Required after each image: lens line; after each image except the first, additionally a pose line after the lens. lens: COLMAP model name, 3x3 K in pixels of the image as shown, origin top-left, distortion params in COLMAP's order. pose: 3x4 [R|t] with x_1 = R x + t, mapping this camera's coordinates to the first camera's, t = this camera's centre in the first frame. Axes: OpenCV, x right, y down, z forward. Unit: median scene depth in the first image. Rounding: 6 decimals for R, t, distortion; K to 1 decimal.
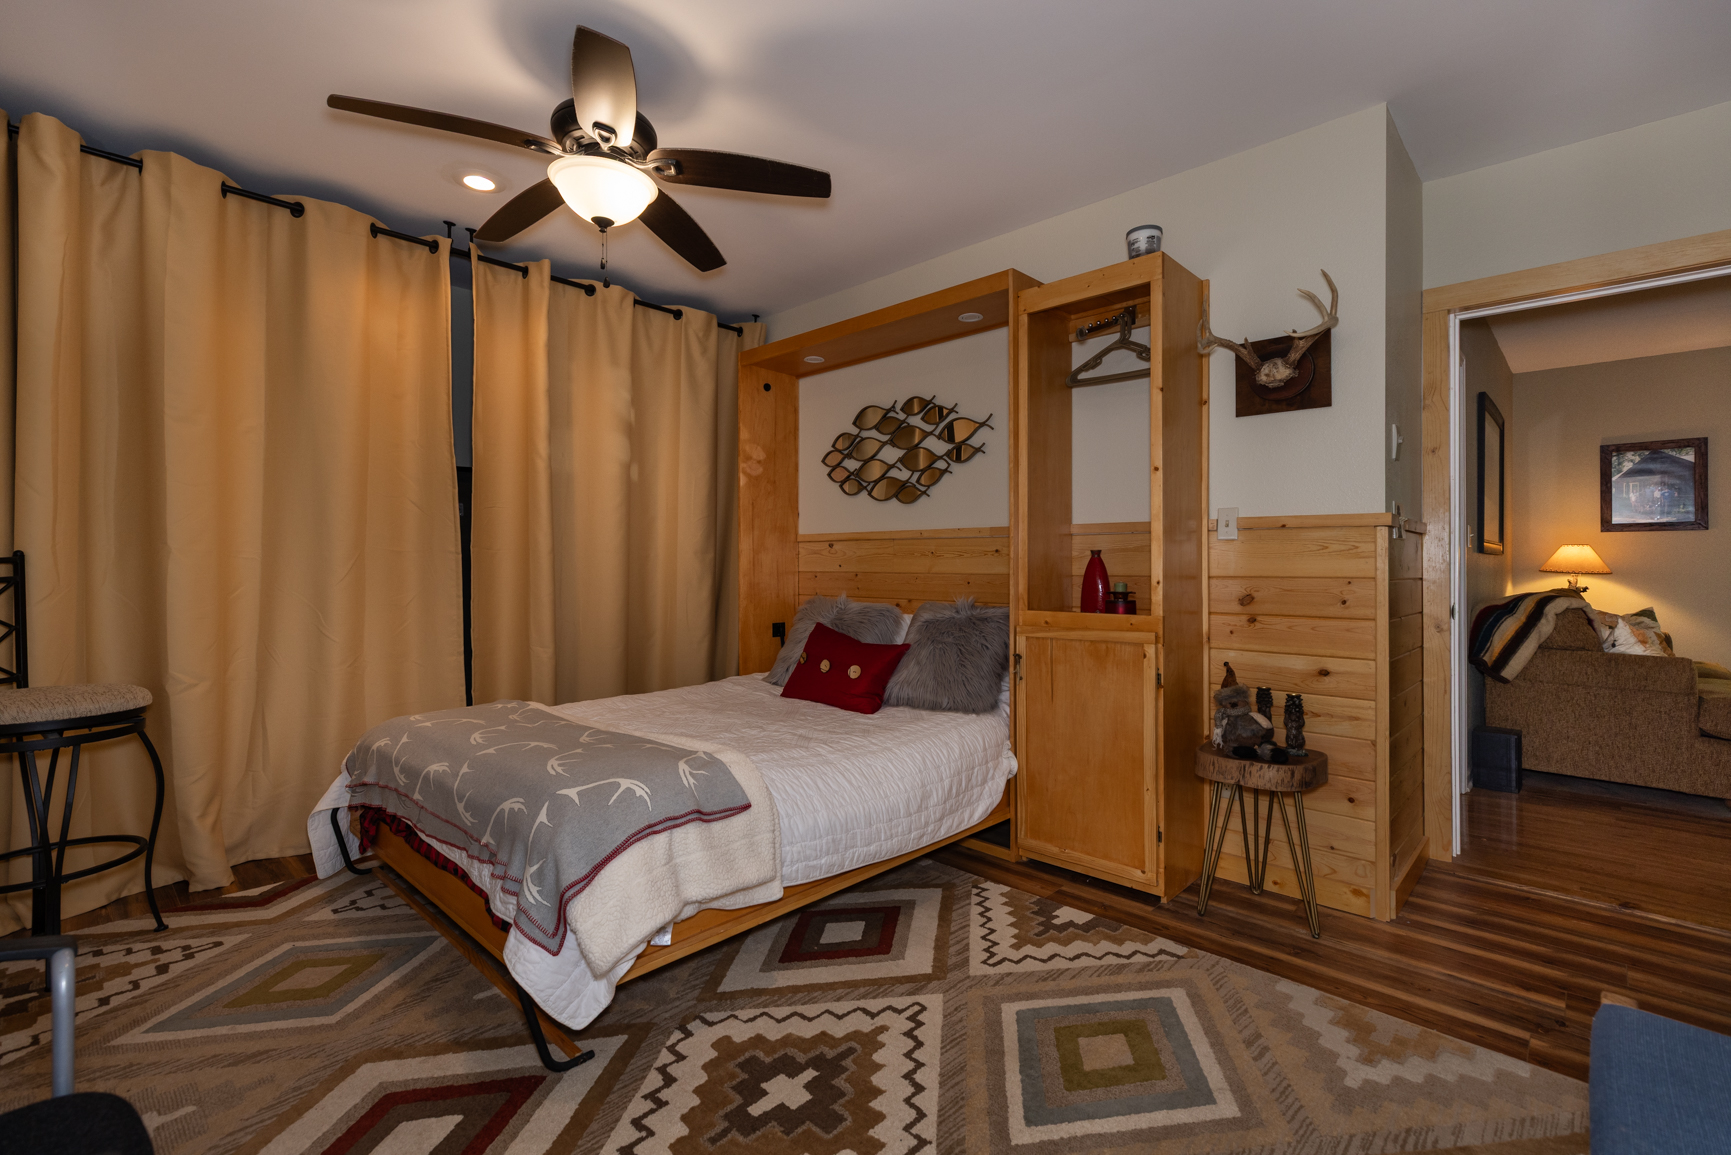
lens RADIAL K [[768.9, 0, 866.9], [0, 768.9, 566.0], [0, 0, 1]] dist [0.004887, -0.000047]
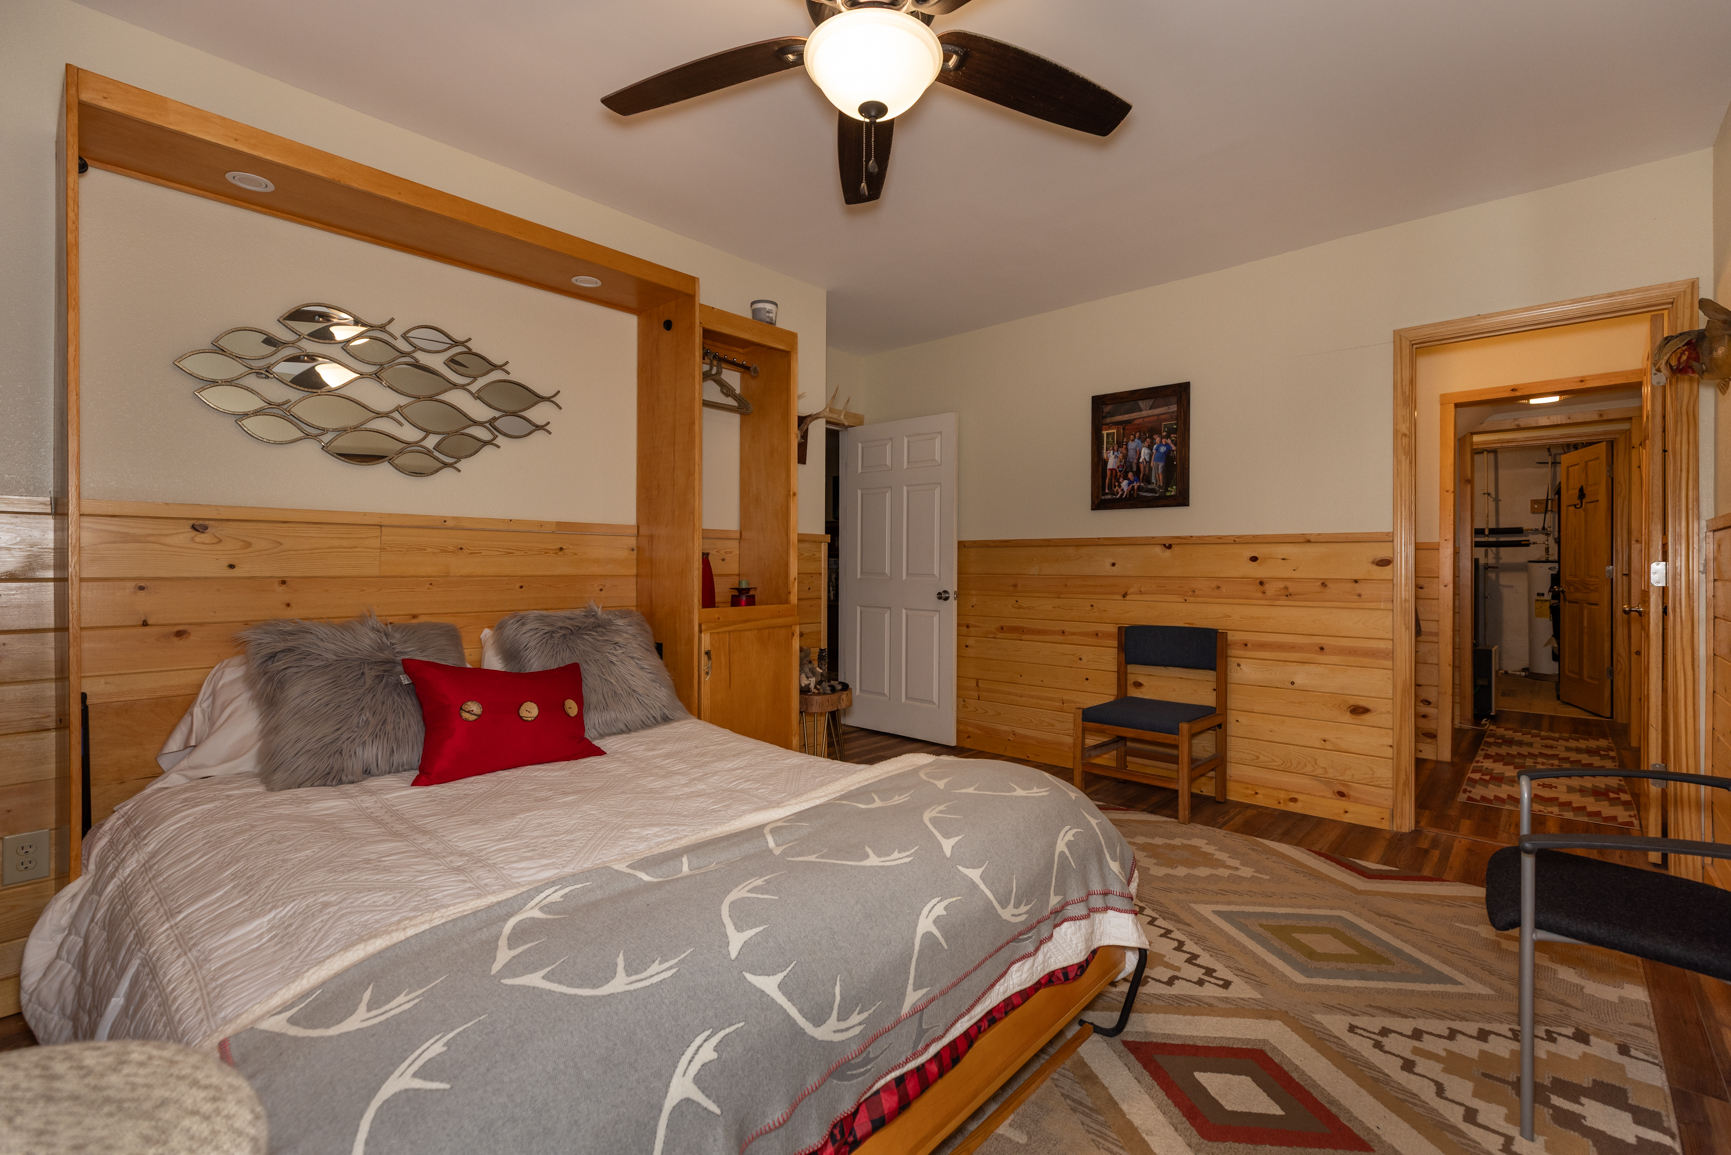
lens RADIAL K [[768.9, 0, 873.7], [0, 768.9, 571.5], [0, 0, 1]] dist [0.004887, -0.000047]
pose [[-0.035431, -0.010135, 0.999321, -0.683498], [-0.003805, 0.999943, 0.010006, -0.004016], [-0.999365, -0.003448, -0.035468, 0.640665]]
